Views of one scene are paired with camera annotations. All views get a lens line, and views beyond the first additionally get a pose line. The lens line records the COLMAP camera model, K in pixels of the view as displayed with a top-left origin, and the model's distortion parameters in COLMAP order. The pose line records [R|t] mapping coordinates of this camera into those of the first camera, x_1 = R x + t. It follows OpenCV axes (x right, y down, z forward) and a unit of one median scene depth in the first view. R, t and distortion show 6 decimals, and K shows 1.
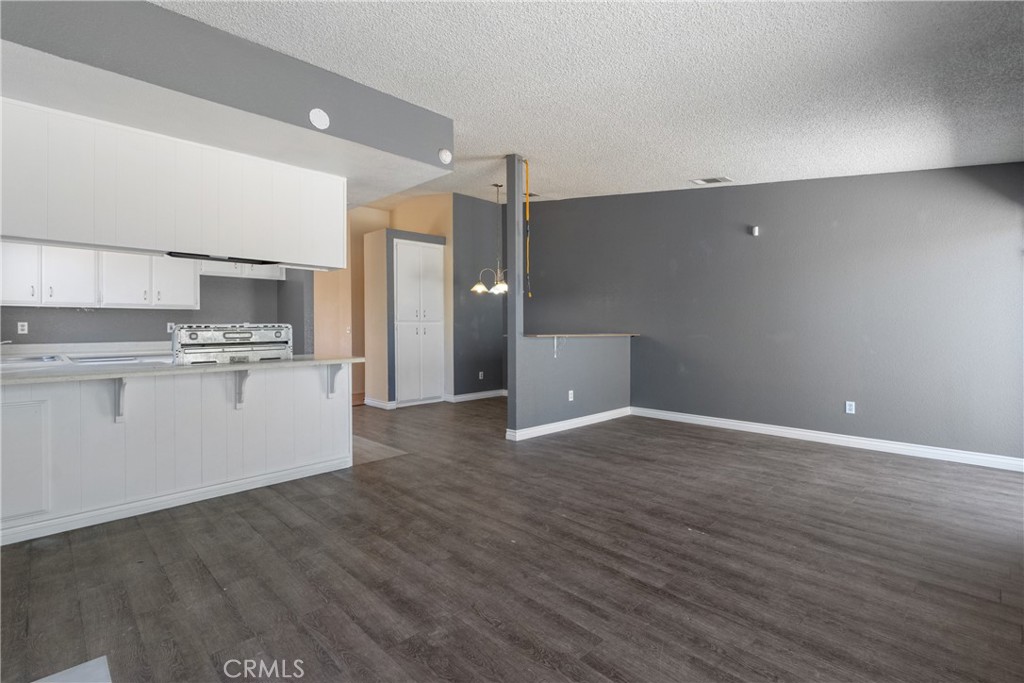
lens RADIAL K [[475.6, 0, 516.2], [0, 475.6, 329.5], [0, 0, 1]] dist [-0.000476, 0.000101]
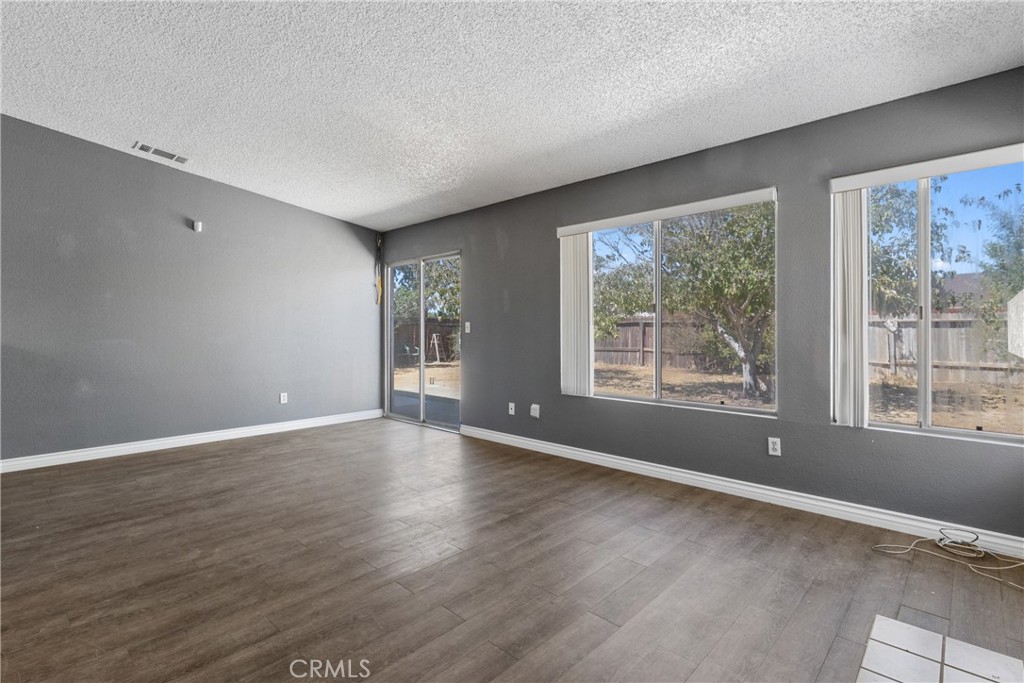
lens RADIAL K [[480.4, 0, 507.7], [0, 480.4, 327.5], [0, 0, 1]] dist [-0.000235, -0.000124]
pose [[-0.018386, 0.007431, 0.999803, -0.566628], [0.008860, 0.999934, -0.007269, 0.003140], [-0.999792, 0.008725, -0.018450, 0.530184]]
